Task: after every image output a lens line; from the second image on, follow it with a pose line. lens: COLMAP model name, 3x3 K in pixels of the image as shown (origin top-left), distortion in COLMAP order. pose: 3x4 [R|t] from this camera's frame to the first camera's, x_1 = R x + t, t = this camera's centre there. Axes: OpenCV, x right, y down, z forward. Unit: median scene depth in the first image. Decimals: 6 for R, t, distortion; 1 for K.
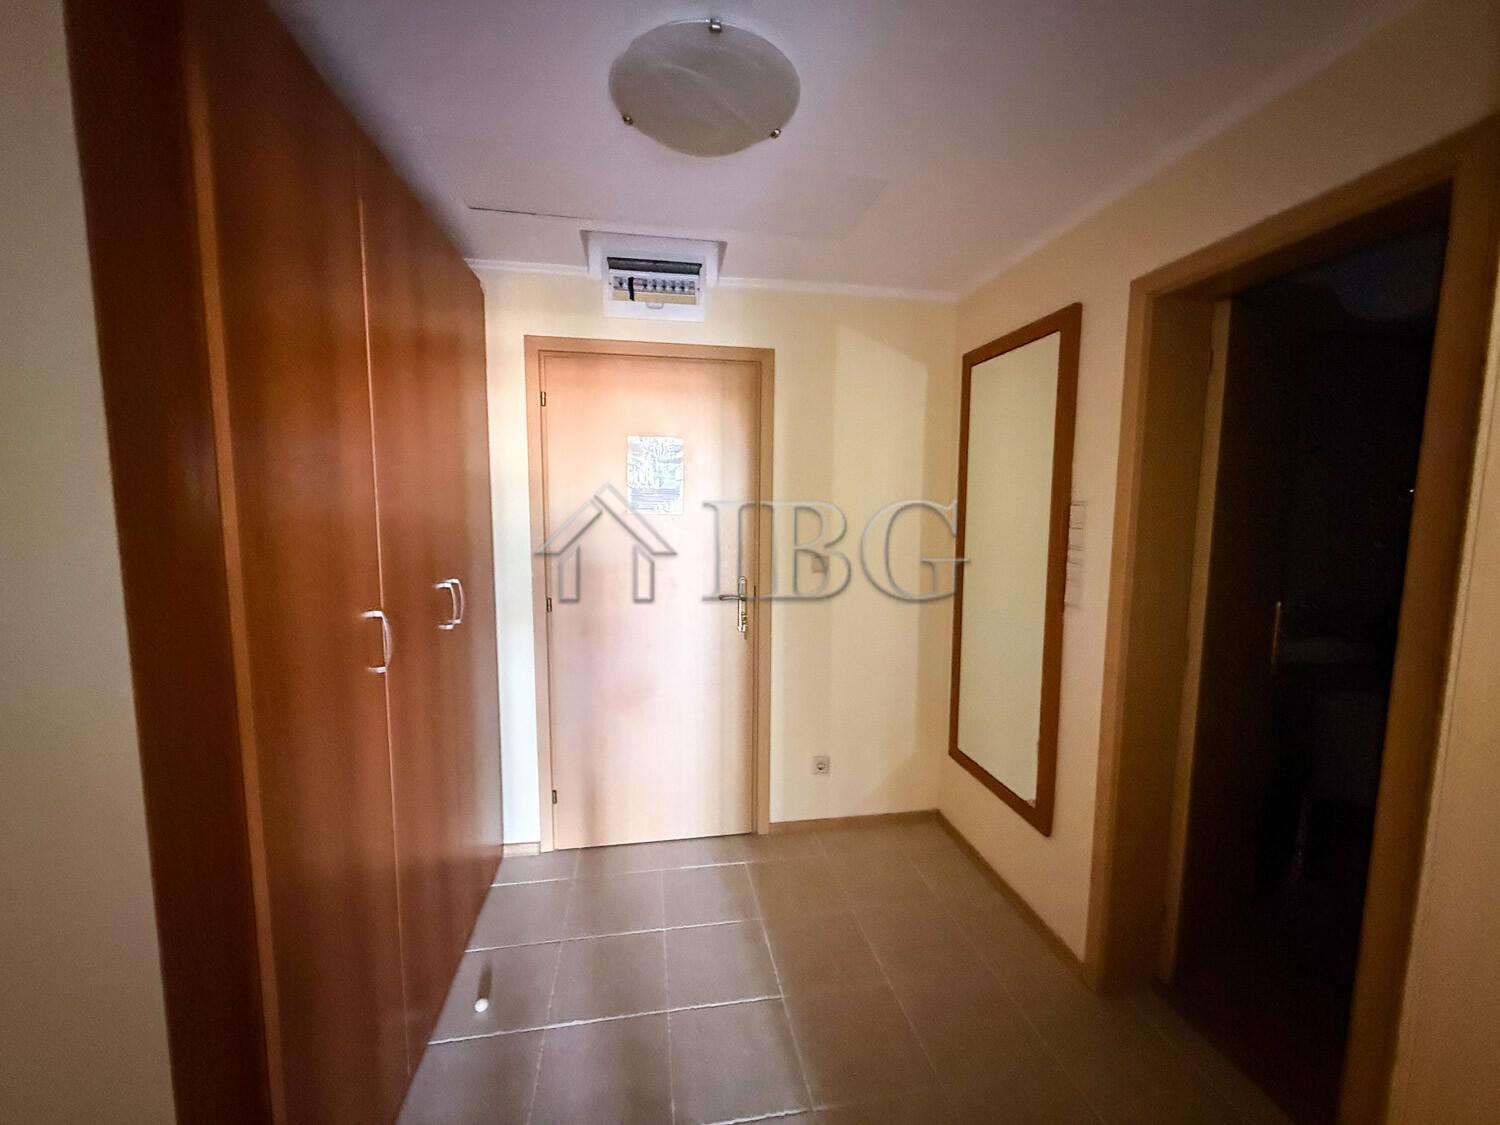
lens RADIAL K [[600.9, 0, 747.9], [0, 600.9, 563.5], [0, 0, 1]] dist [0.000696, 0.000178]
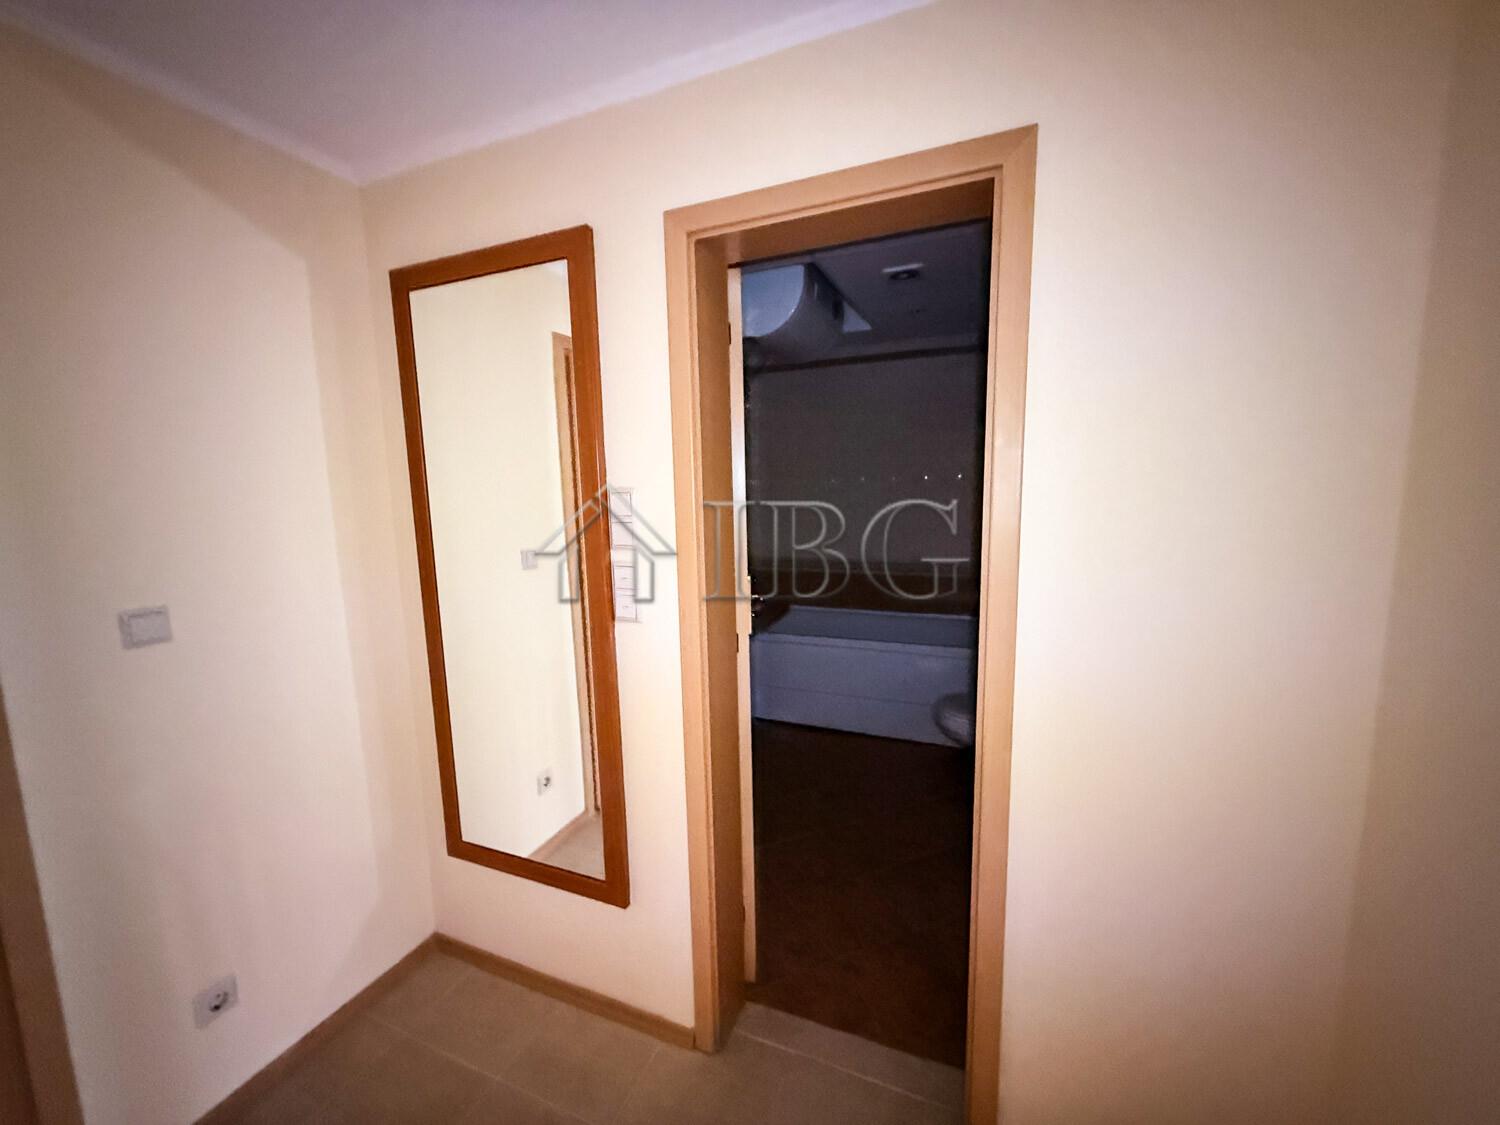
lens RADIAL K [[600.9, 0, 749.6], [0, 600.9, 567.9], [0, 0, 1]] dist [0.000696, 0.000178]
pose [[0.548717, -0.121768, 0.827093, -0.016615], [0.104251, 0.991580, 0.076821, -0.038170], [-0.829483, 0.044072, 0.556791, 0.388062]]
